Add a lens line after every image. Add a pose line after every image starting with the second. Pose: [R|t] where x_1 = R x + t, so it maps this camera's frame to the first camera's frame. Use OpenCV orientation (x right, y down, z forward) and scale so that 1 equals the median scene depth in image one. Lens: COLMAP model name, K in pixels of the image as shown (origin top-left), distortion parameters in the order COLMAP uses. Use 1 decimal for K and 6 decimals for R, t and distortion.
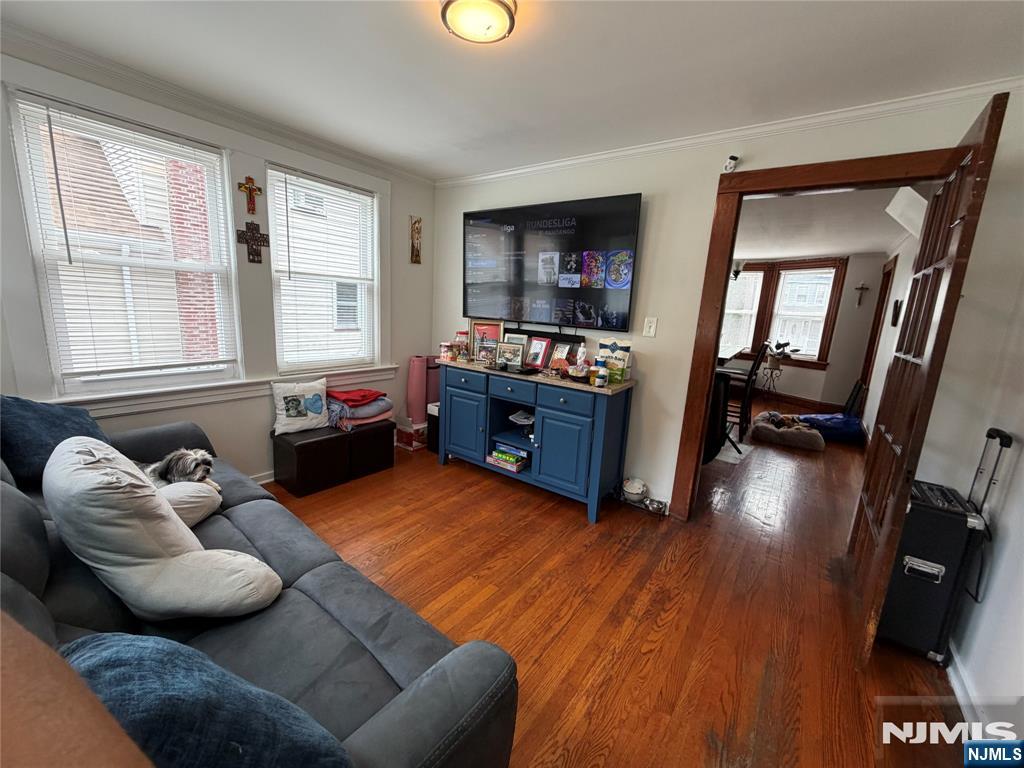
lens RADIAL K [[408.3, 0, 509.6], [0, 408.3, 383.7], [0, 0, 1]] dist [0.002030, -0.000069]
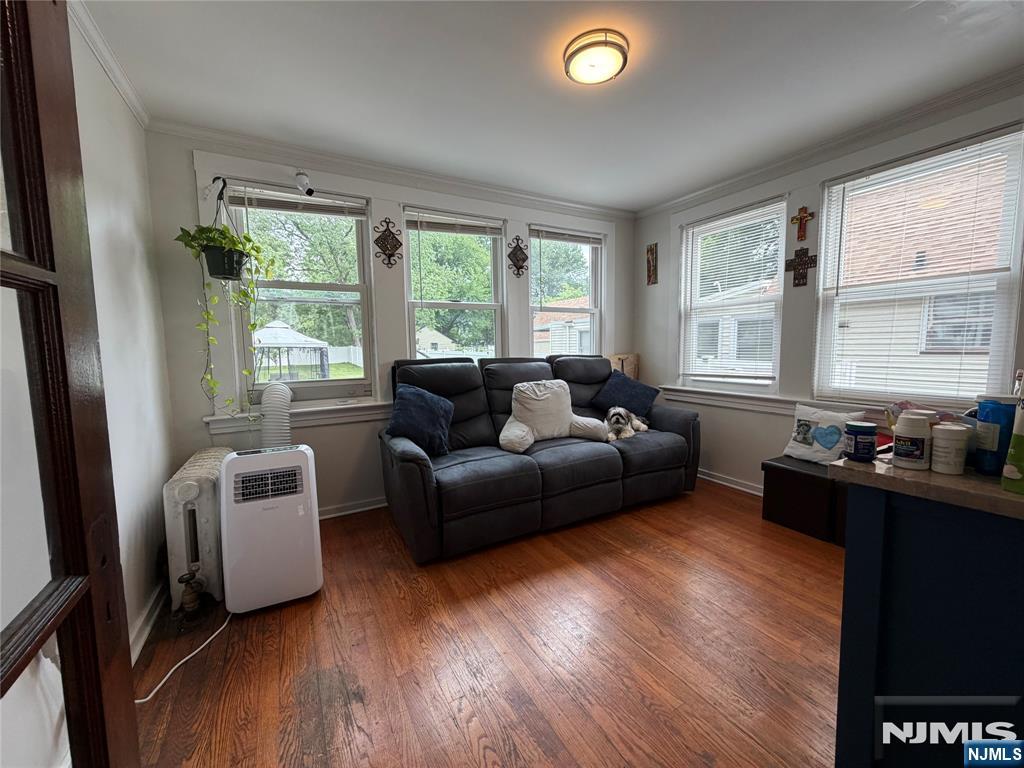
lens RADIAL K [[408.3, 0, 509.6], [0, 408.3, 383.7], [0, 0, 1]] dist [0.002030, -0.000069]
pose [[-0.414473, 0.036964, -0.909311, 1.299482], [-0.178581, 0.976445, 0.121092, -0.096540], [0.892368, 0.212575, -0.398109, 1.643347]]
